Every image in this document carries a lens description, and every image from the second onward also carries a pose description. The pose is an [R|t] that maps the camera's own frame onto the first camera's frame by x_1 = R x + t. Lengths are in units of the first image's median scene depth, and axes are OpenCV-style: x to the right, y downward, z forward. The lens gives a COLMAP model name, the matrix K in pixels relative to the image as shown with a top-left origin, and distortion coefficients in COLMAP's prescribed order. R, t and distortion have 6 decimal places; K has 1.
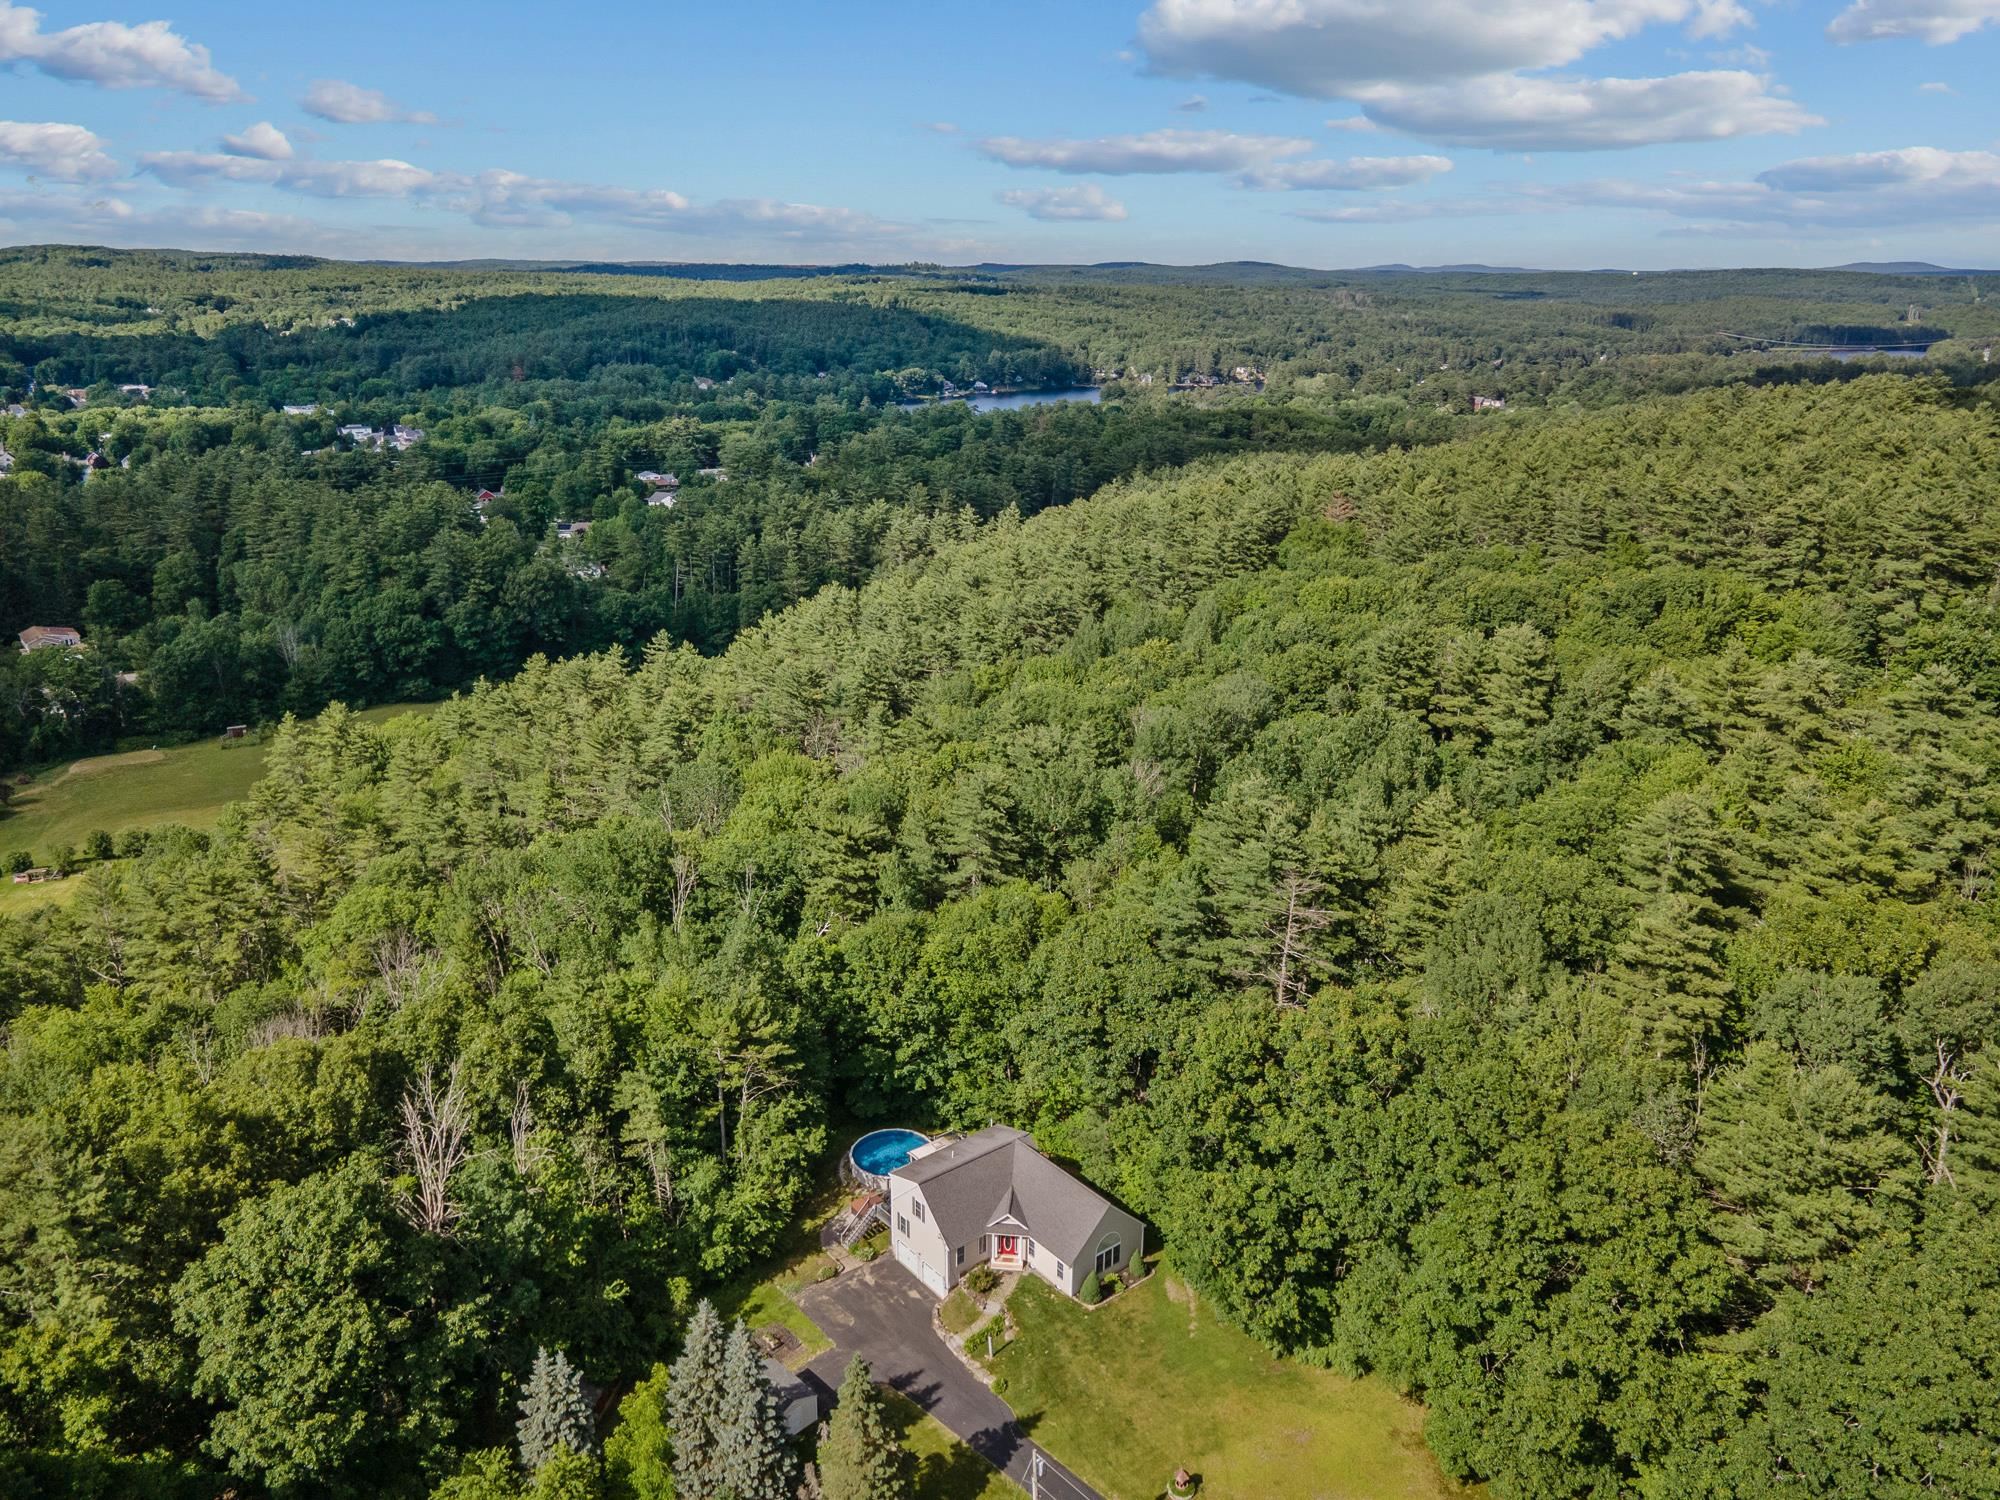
lens RADIAL K [[1485.8, 0, 985.0], [0, 1485.8, 749.7], [0, 0, 1]] dist [0.003448, 0.063073]
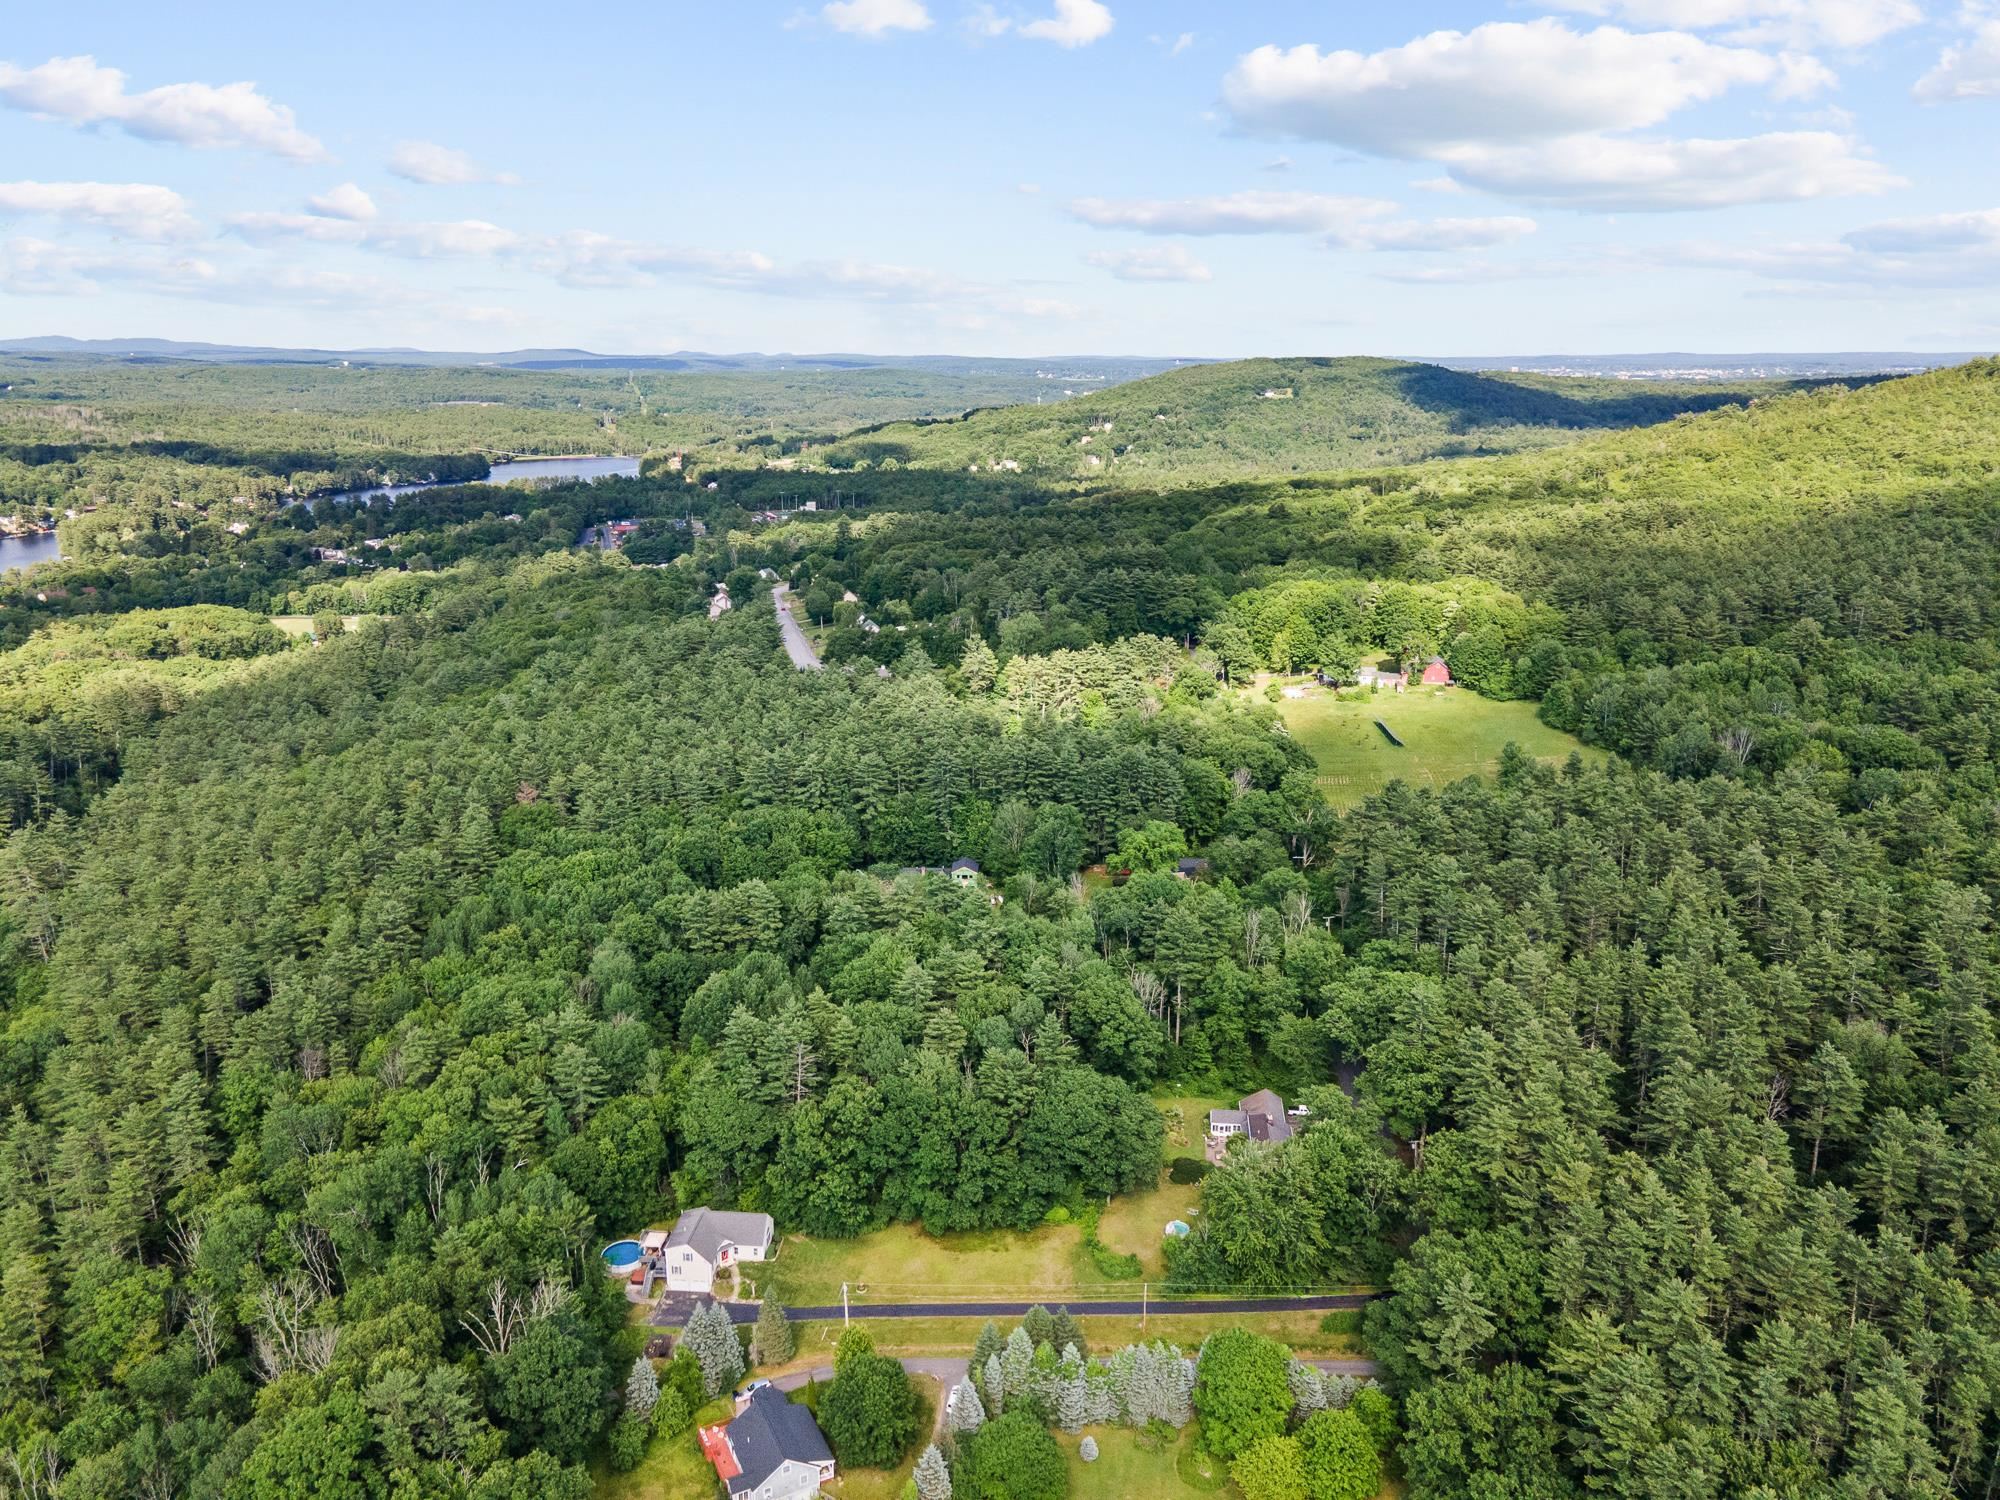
lens RADIAL K [[1451.6, 0, 993.1], [0, 1451.6, 752.0], [0, 0, 1]] dist [0.013215, 0.062317]
pose [[0.693444, -0.196815, 0.693108, -0.714202], [0.225088, 0.972998, 0.051096, -0.276682], [-0.684449, 0.120578, 0.719020, -0.610818]]
